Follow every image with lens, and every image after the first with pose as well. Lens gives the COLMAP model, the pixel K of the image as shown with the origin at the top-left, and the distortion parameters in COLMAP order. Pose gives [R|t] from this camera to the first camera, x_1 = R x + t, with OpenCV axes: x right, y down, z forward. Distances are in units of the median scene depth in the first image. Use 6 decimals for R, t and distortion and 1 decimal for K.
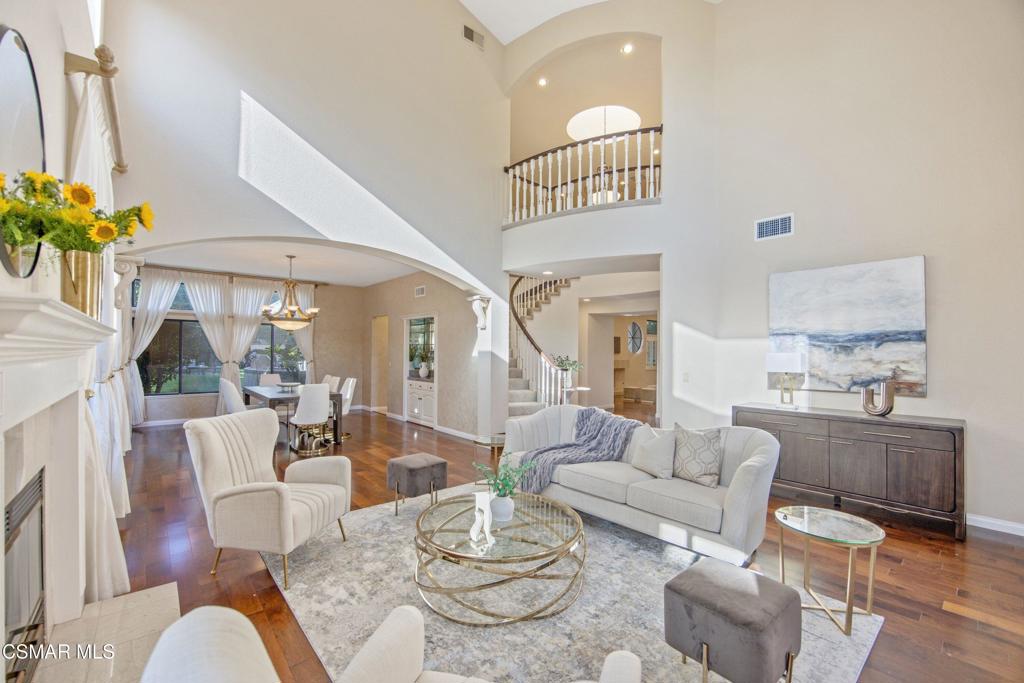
lens RADIAL K [[423.1, 0, 511.3], [0, 423.1, 348.6], [0, 0, 1]] dist [0.000356, 0.000021]
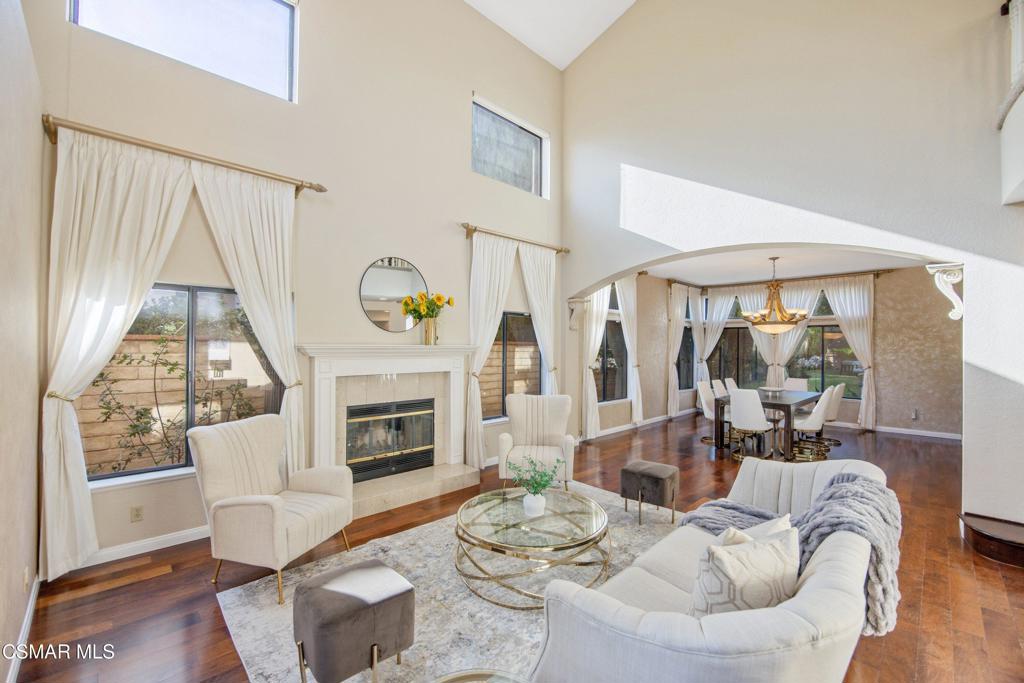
lens RADIAL K [[423.1, 0, 511.3], [0, 423.1, 341.1], [0, 0, 1]] dist [0.000356, 0.000021]
pose [[0.069089, -0.014514, -0.997505, 0.365678], [-0.001200, 0.999892, -0.014632, -0.009890], [0.997610, 0.002208, 0.069064, 0.296204]]
